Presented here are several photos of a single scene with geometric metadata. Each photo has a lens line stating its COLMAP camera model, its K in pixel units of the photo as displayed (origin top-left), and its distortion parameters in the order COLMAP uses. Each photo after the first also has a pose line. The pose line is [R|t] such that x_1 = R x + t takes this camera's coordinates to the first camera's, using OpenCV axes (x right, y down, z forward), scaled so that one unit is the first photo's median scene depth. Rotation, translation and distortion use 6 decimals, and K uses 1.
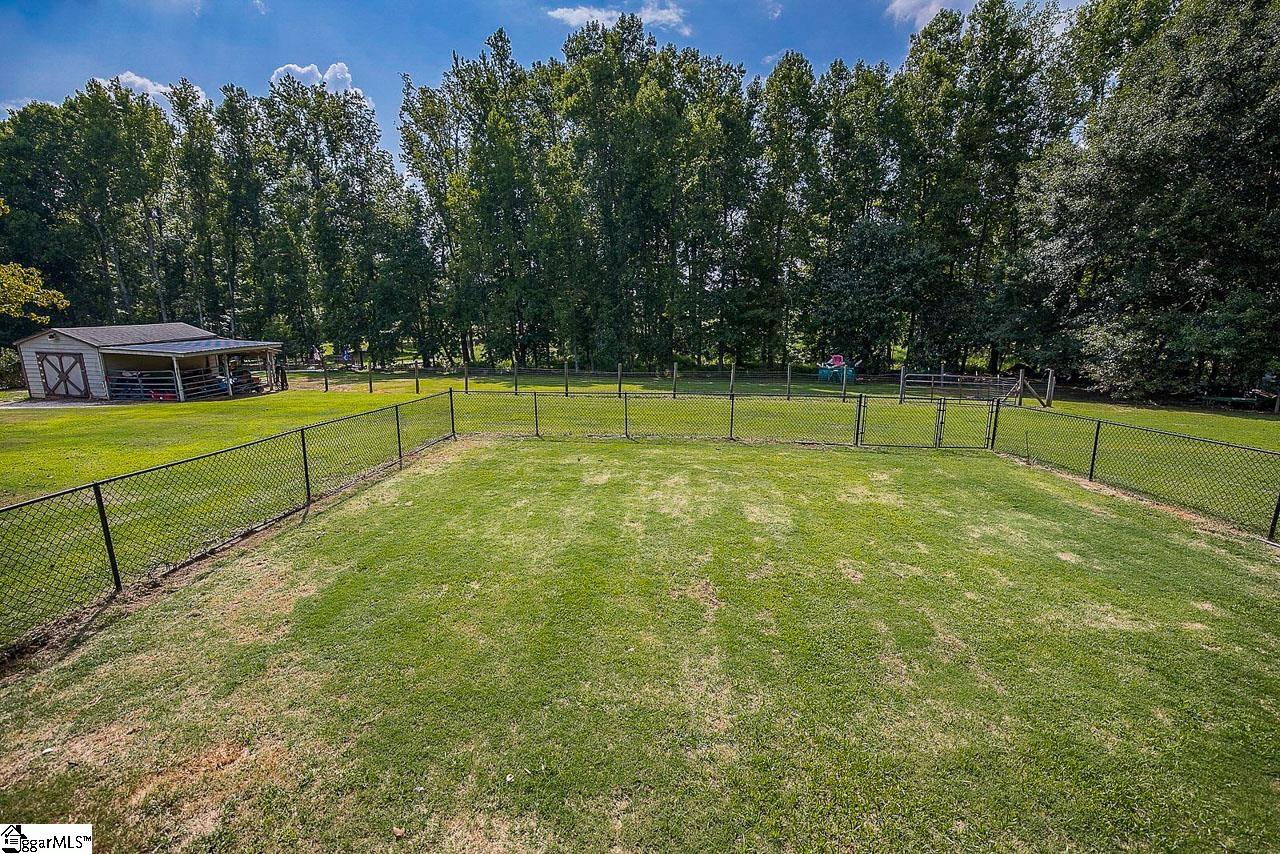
lens RADIAL K [[555.9, 0, 621.4], [0, 555.9, 420.2], [0, 0, 1]] dist [-0.044287, 0.013734]
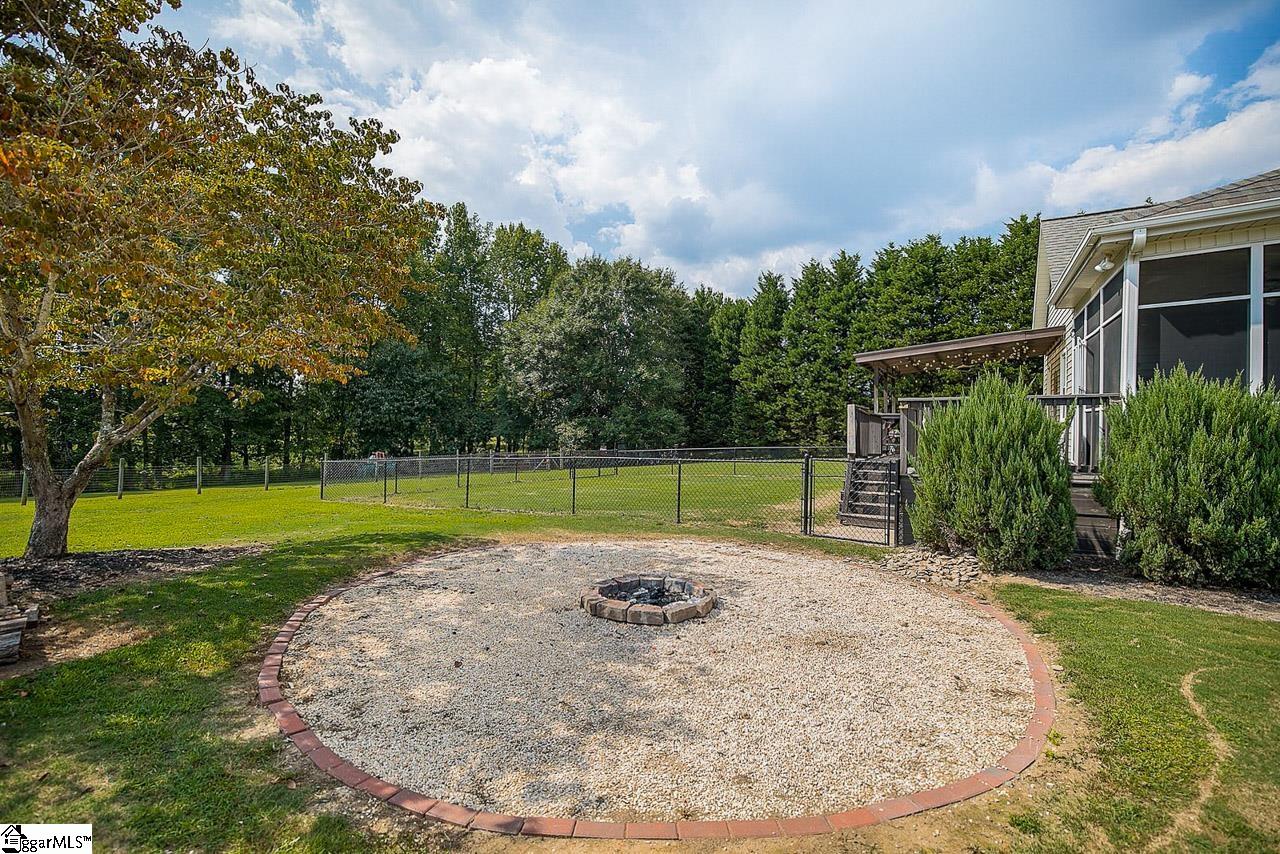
lens RADIAL K [[543.4, 0, 643.7], [0, 543.4, 417.1], [0, 0, 1]] dist [-0.009362, 0.000398]
pose [[0.484567, 0.026483, 0.874353, -0.393991], [0.158063, 0.980438, -0.117295, 0.035421], [-0.860355, 0.195040, 0.470901, -0.020874]]
